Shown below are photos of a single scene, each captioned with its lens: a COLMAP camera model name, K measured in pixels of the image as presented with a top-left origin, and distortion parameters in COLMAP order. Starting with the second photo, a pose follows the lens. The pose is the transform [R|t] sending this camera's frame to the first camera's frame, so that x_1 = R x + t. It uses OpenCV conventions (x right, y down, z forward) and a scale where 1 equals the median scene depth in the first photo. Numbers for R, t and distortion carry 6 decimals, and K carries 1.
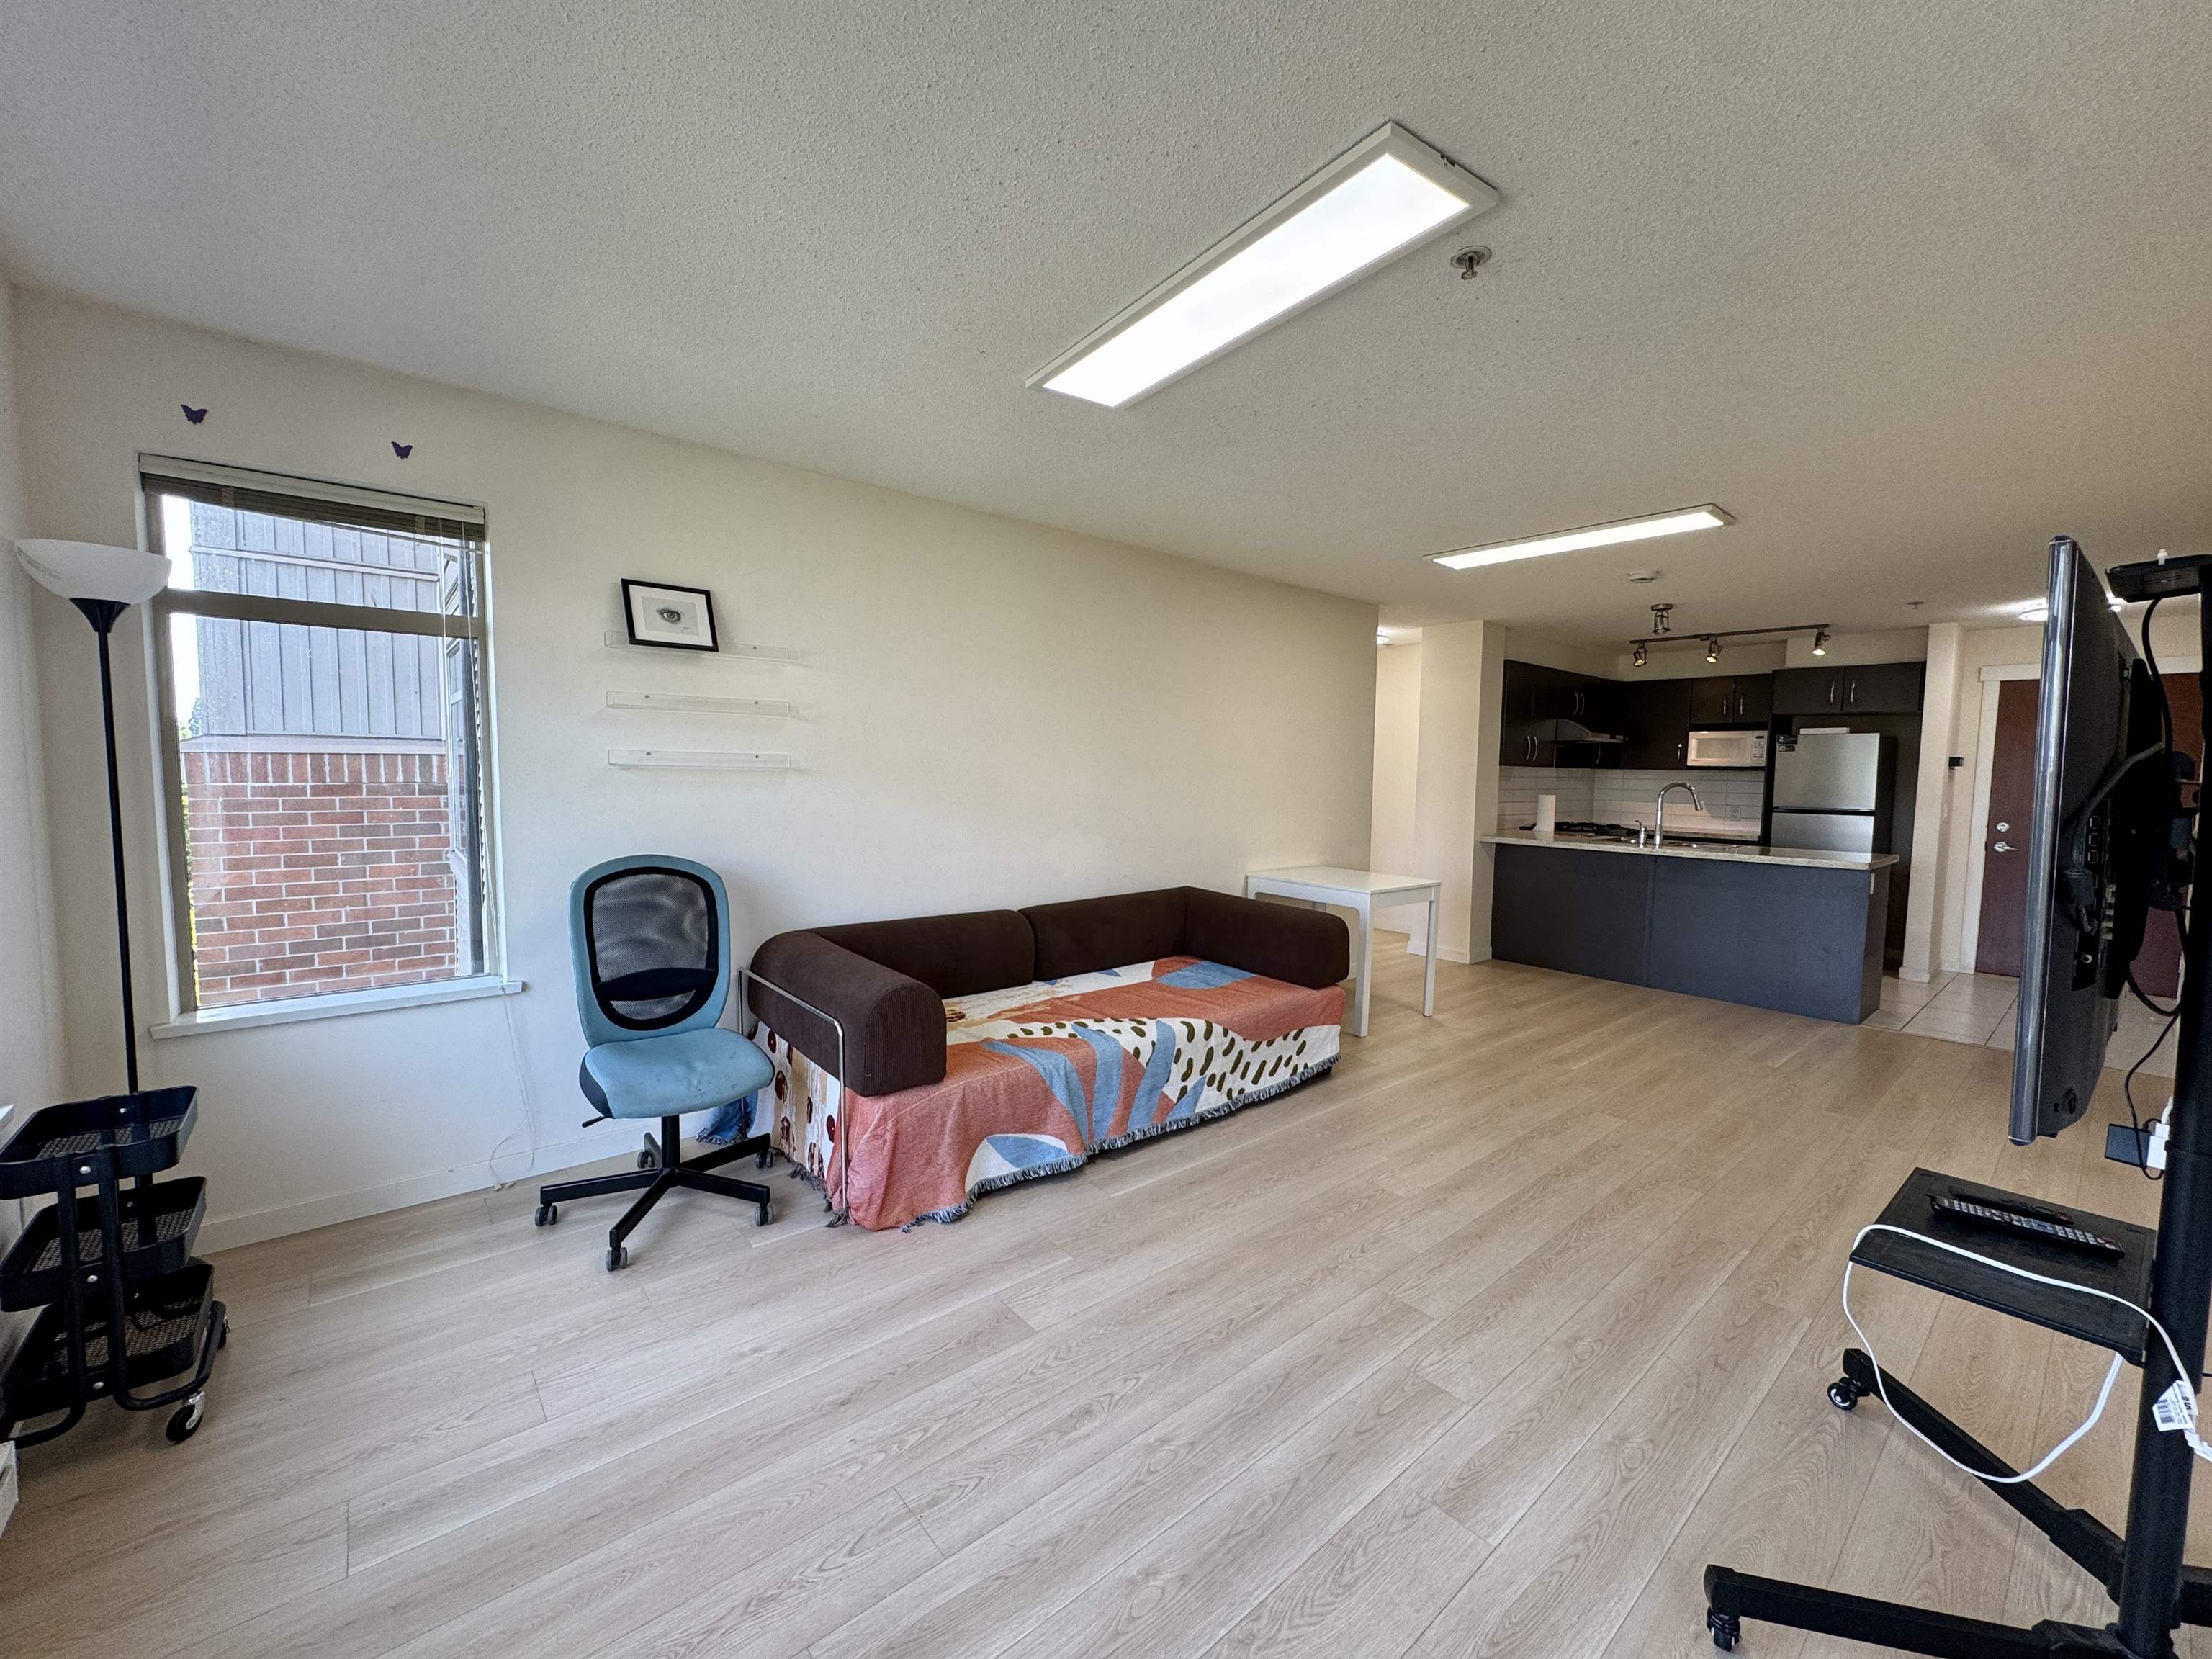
lens RADIAL K [[886.7, 0, 1102.6], [0, 886.7, 838.2], [0, 0, 1]] dist [-0.000213, -0.000089]
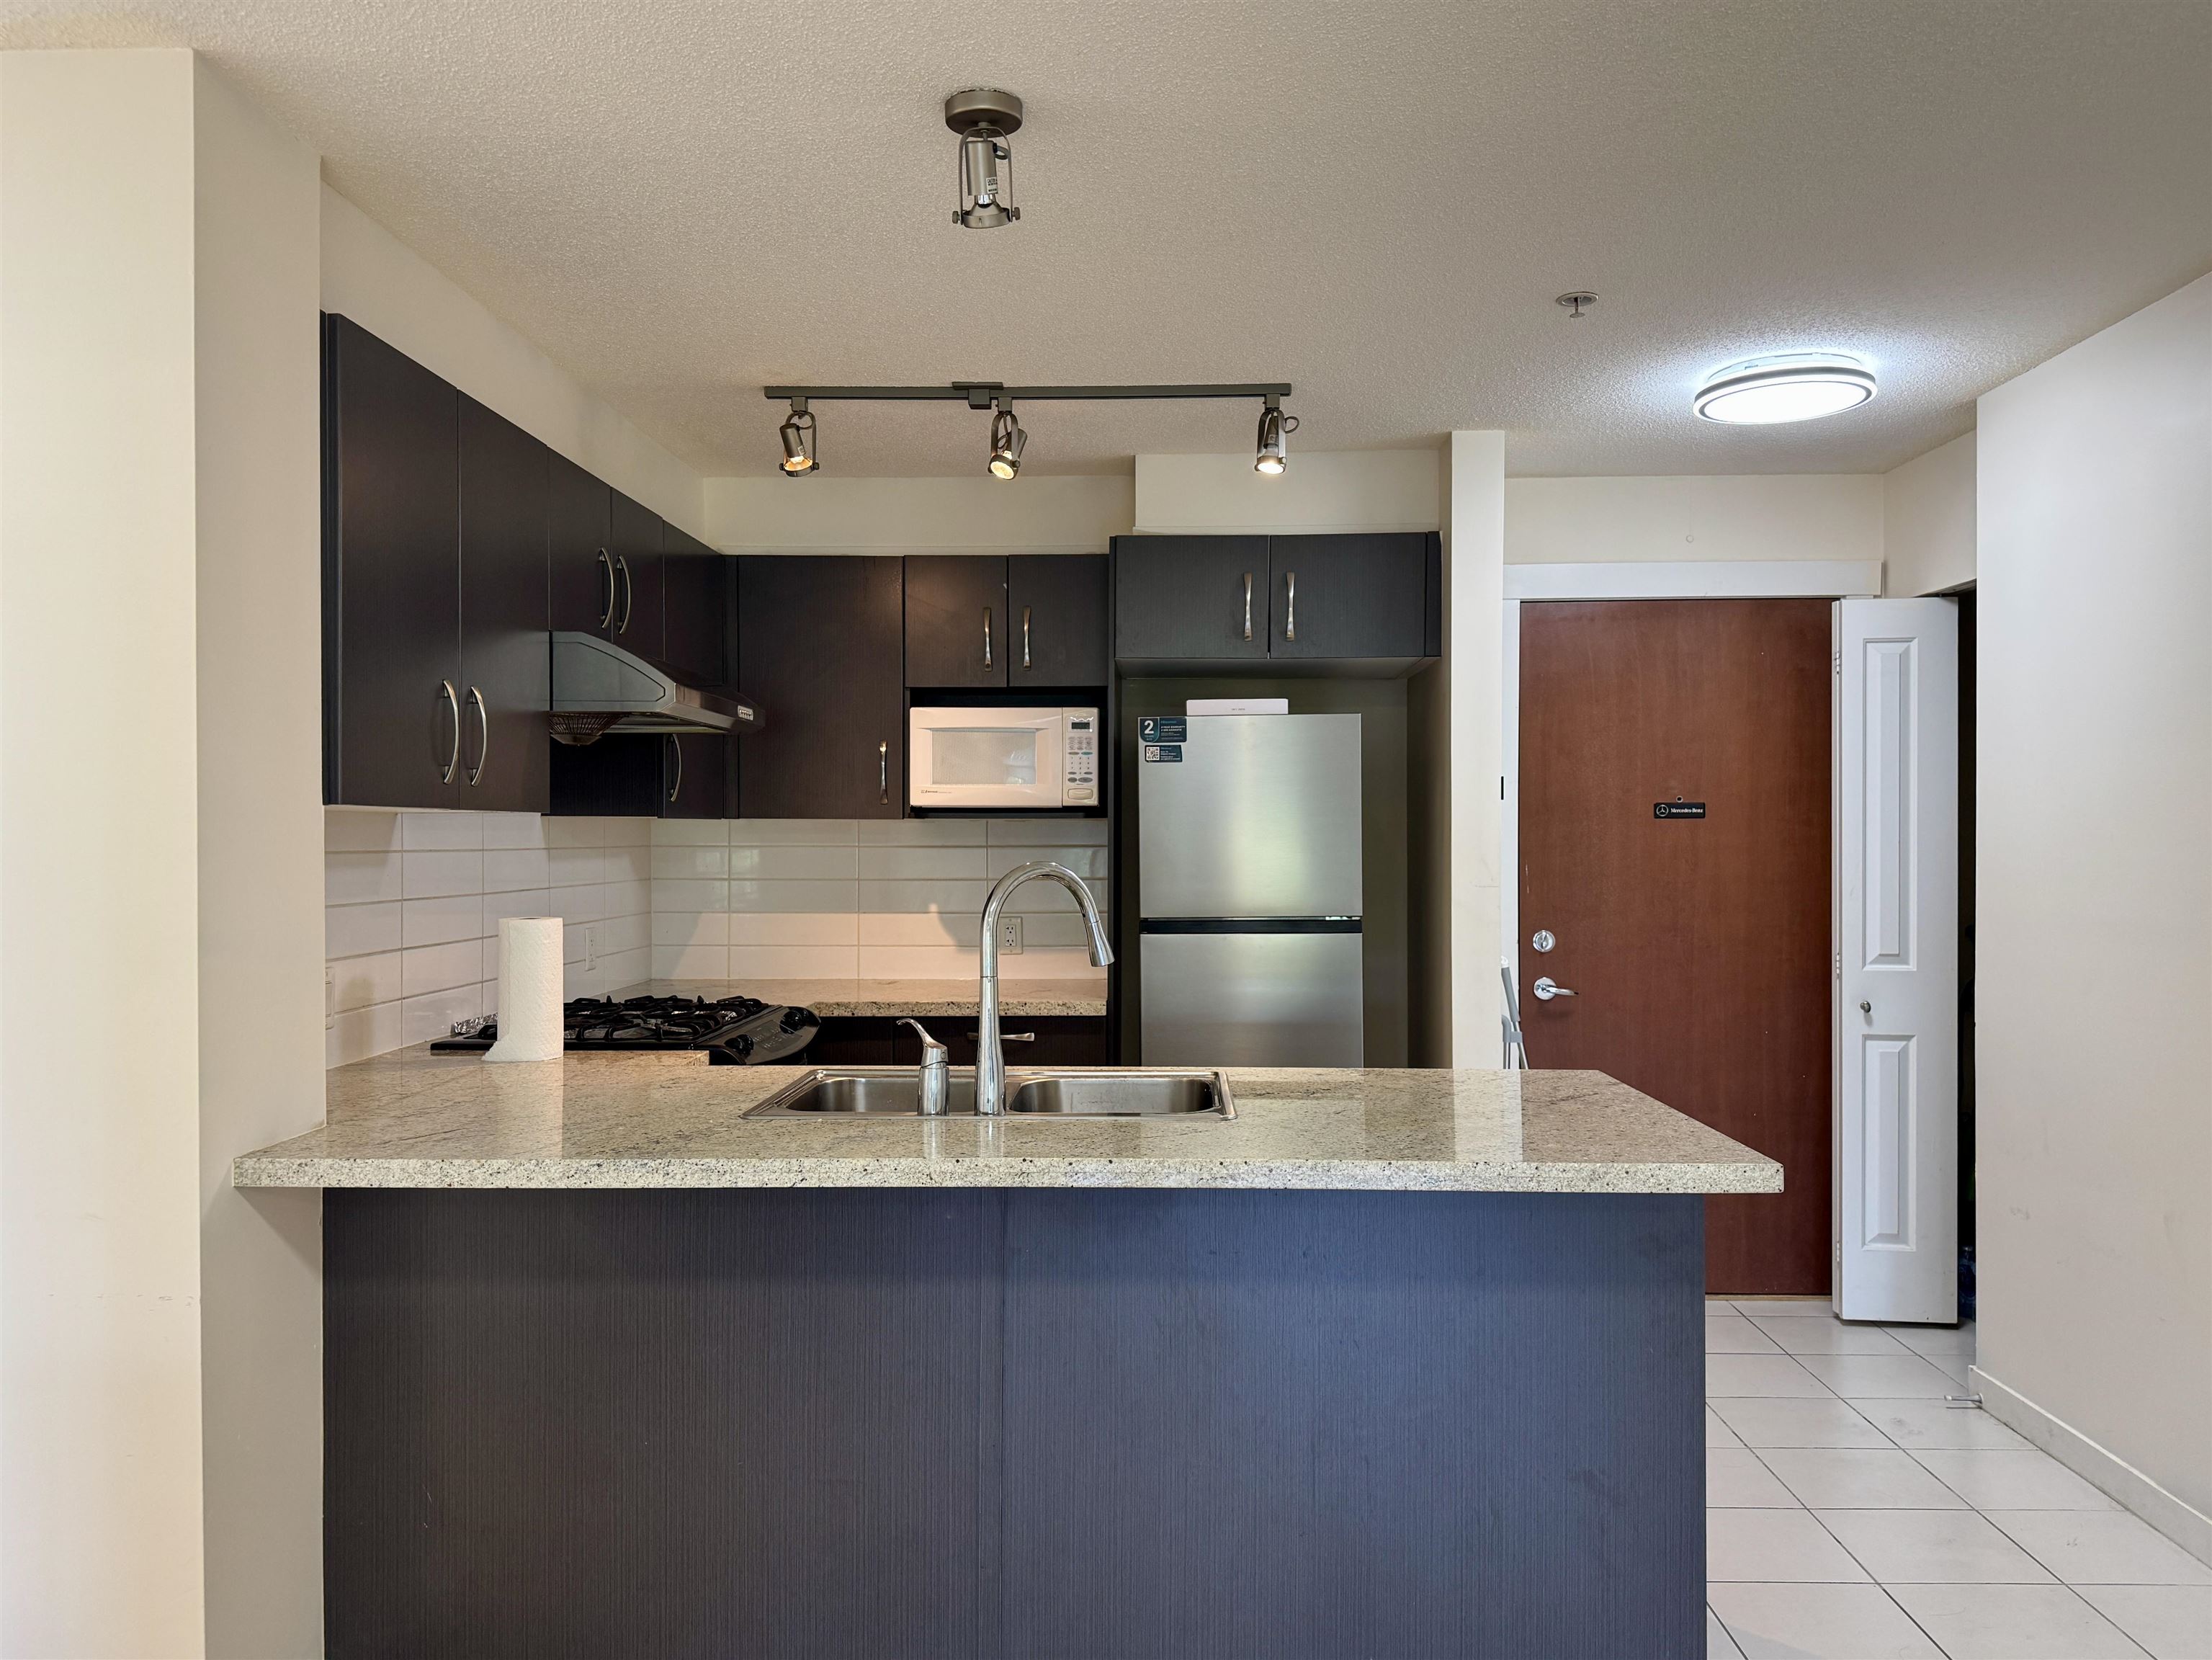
lens RADIAL K [[1543.7, 0, 1102.7], [0, 1543.7, 840.4], [0, 0, 1]] dist [0.122818, -0.175035]
pose [[0.656878, -0.015267, 0.753843, 0.271341], [0.072031, 0.996493, -0.042584, -0.039392], [-0.750549, 0.082272, 0.655674, 0.584646]]
